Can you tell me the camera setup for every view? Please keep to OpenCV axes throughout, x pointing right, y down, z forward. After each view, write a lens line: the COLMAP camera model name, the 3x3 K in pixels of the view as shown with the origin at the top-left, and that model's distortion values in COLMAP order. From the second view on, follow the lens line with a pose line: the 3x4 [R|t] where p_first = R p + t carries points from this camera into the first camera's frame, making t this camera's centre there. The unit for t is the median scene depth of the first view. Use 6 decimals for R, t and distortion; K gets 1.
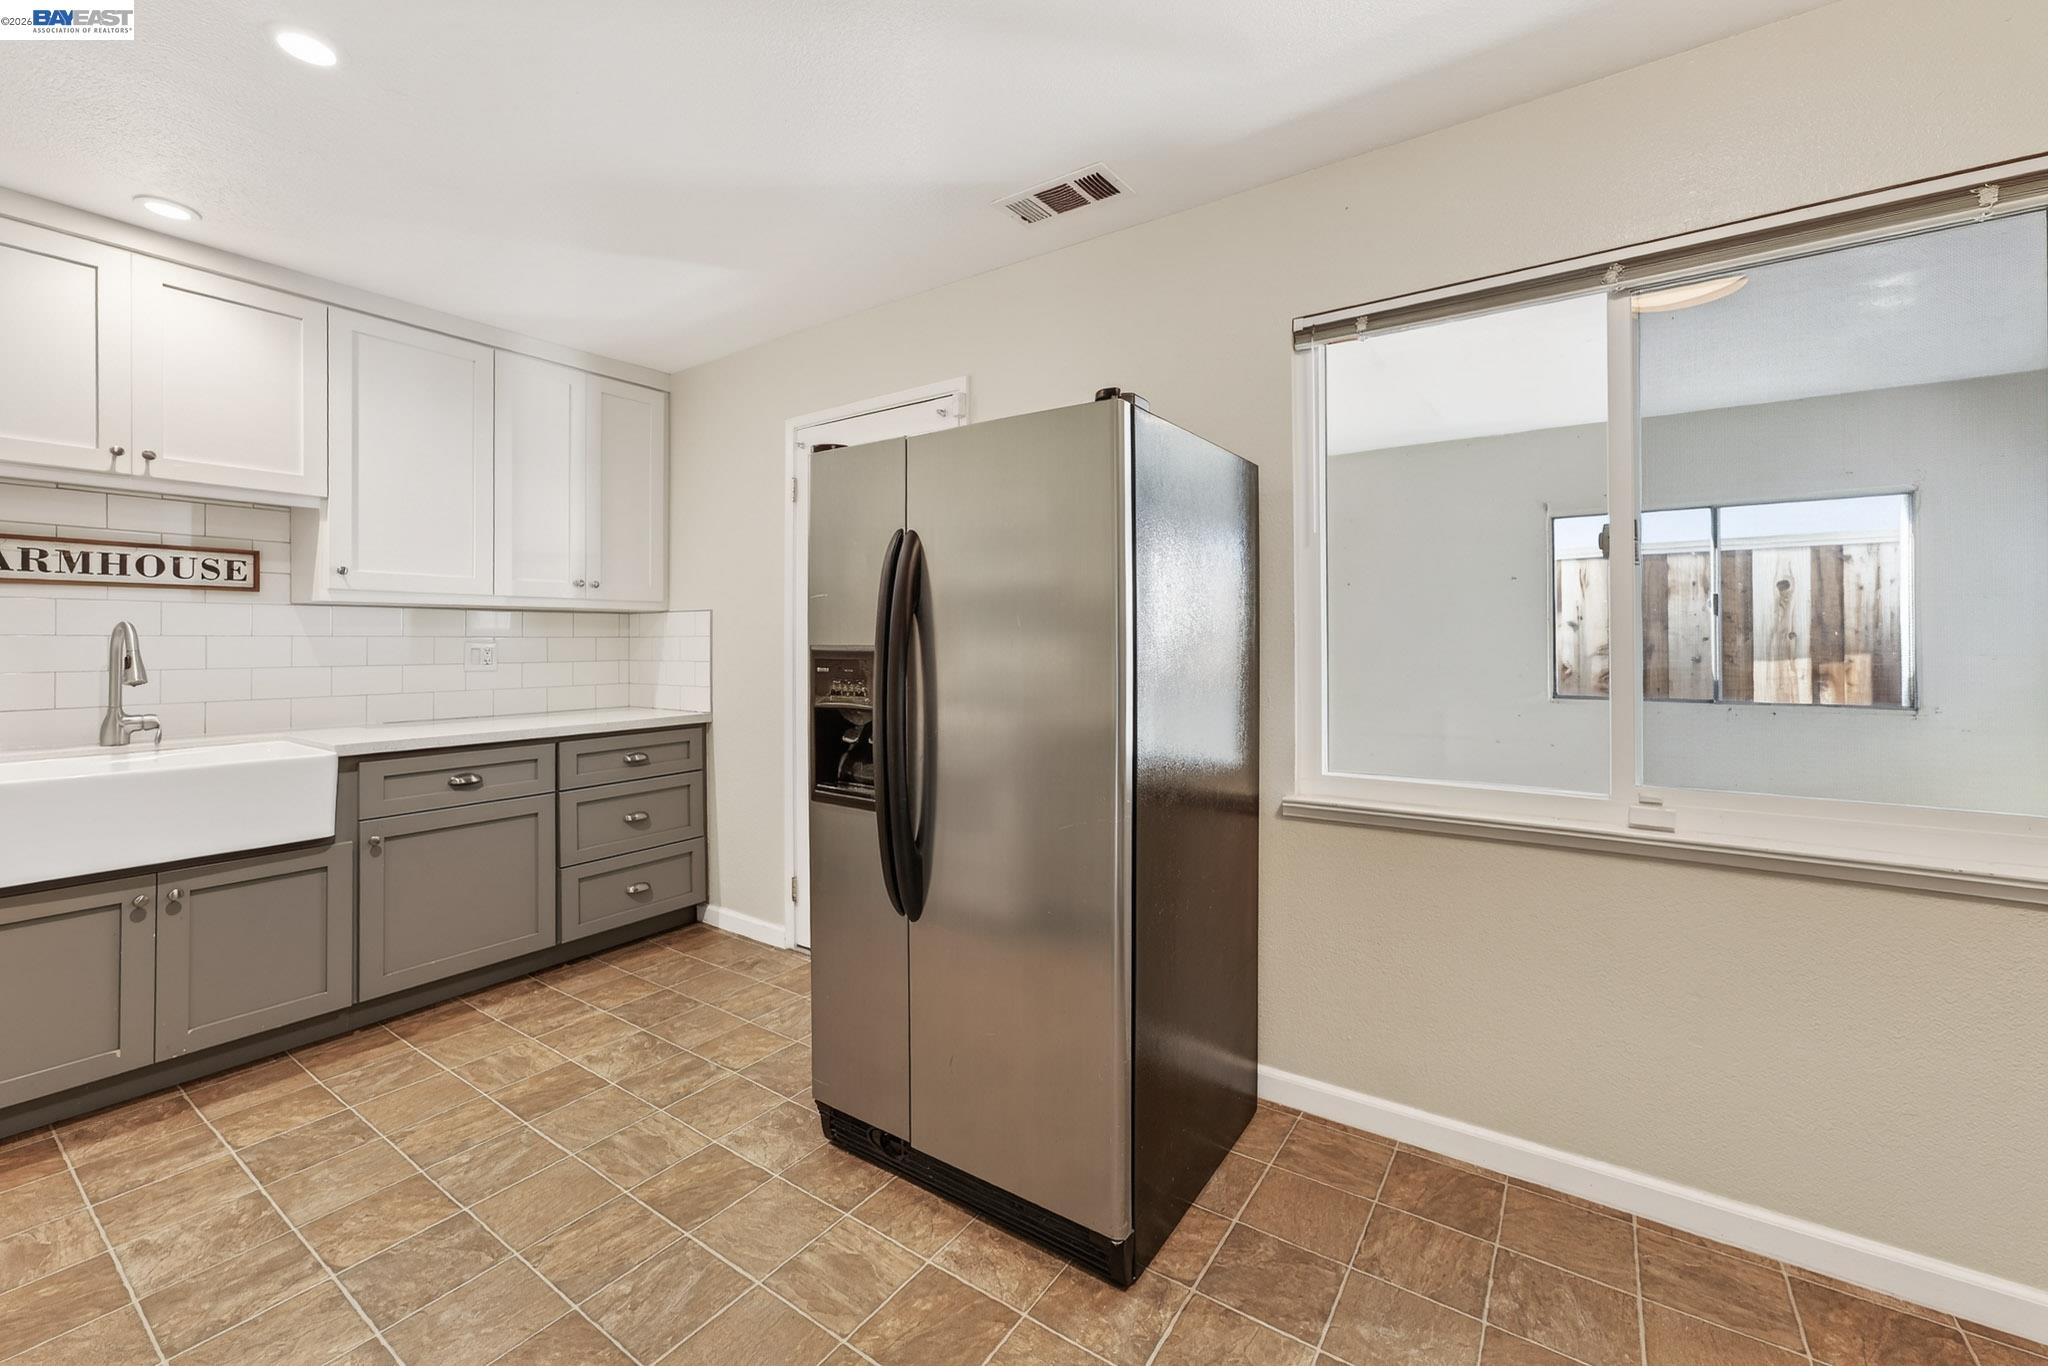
lens RADIAL K [[823.2, 0, 1014.6], [0, 823.2, 641.0], [0, 0, 1]] dist [-0.000598, 0.000041]
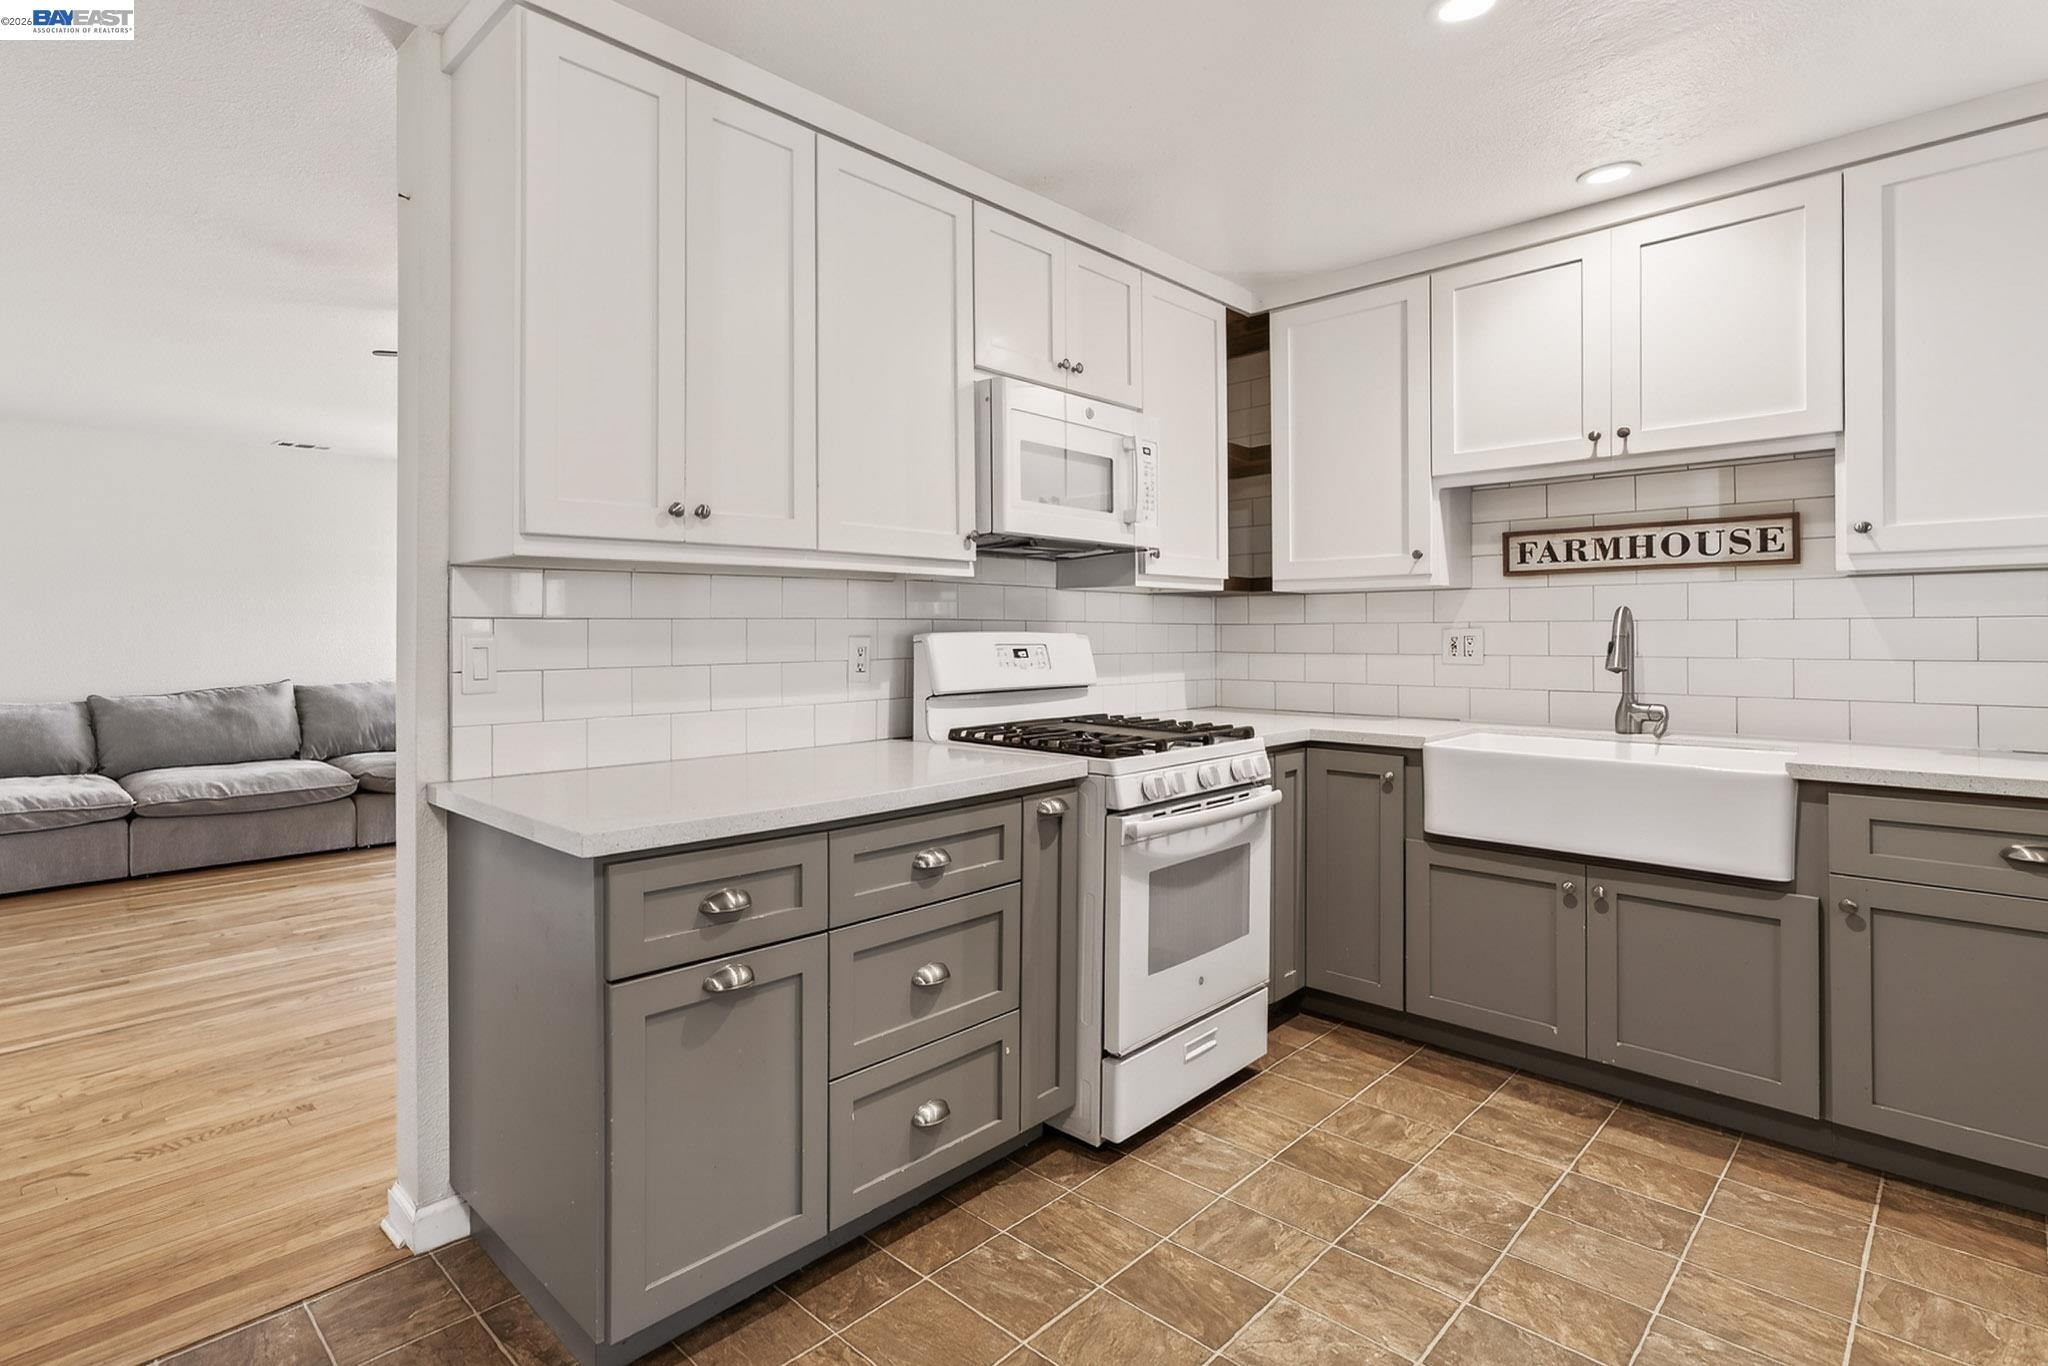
lens RADIAL K [[1010.2, 0, 818.8], [0, 1010.2, 628.1], [0, 0, 1]] dist [0.002432, 0.002036]
pose [[-0.256609, -0.001484, -0.966514, 0.312648], [0.007670, 0.999964, -0.003572, -0.001188], [0.966485, -0.008330, -0.256588, 0.380596]]
